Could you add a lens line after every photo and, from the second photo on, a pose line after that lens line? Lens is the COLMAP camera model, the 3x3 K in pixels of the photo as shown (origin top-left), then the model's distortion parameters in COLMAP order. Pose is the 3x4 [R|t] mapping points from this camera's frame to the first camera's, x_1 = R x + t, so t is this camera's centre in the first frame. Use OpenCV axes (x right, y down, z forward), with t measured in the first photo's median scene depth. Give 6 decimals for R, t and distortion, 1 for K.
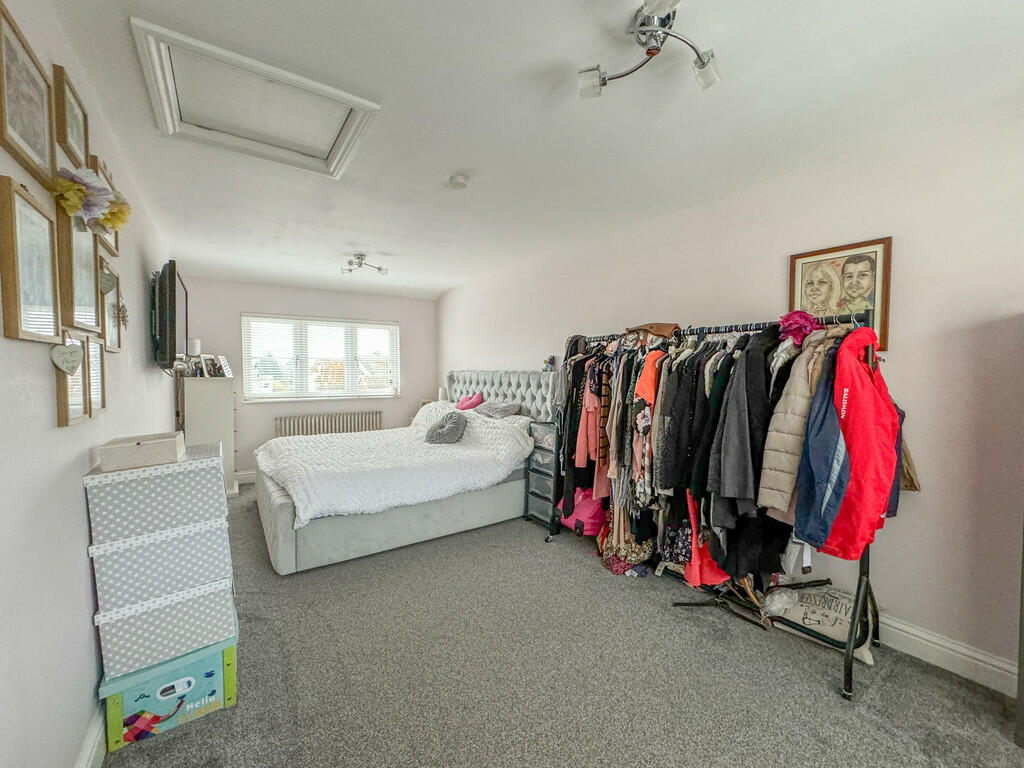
lens RADIAL K [[412.7, 0, 512.0], [0, 412.7, 384.0], [0, 0, 1]] dist [-0.000399, -0.000127]
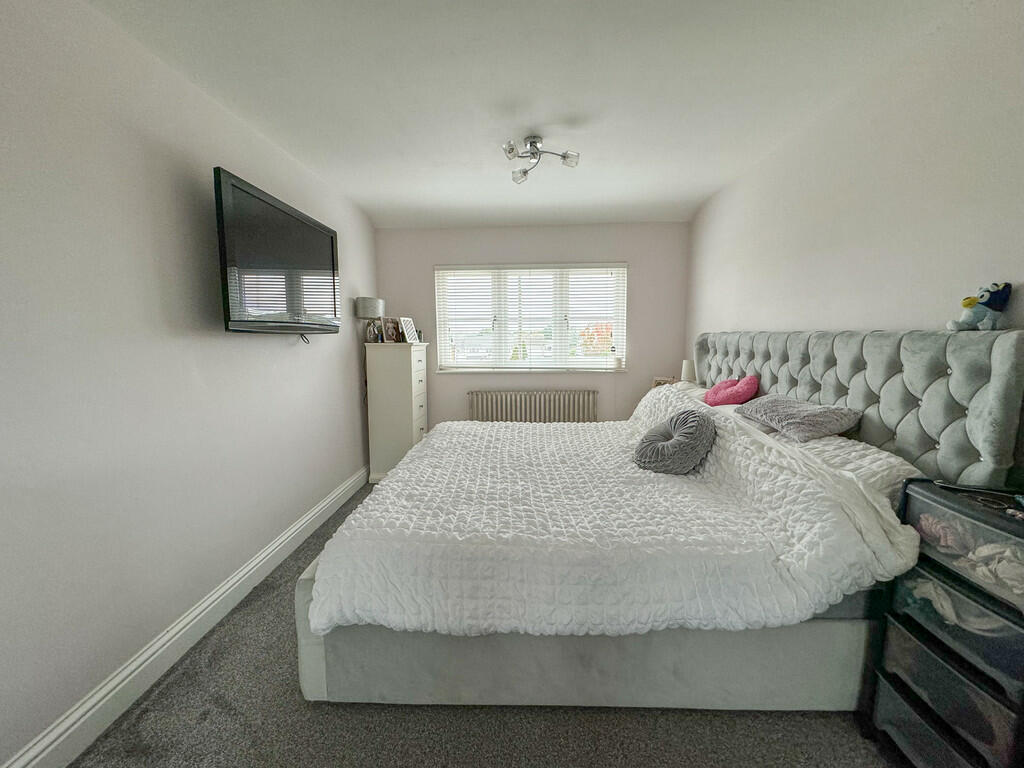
lens RADIAL K [[412.7, 0, 512.0], [0, 412.7, 384.0], [0, 0, 1]] dist [-0.000399, -0.000127]
pose [[0.805345, 0.062383, -0.589515, -0.019099], [-0.011704, 0.995927, 0.089401, -0.010999], [0.592691, -0.065099, 0.802795, 0.458653]]
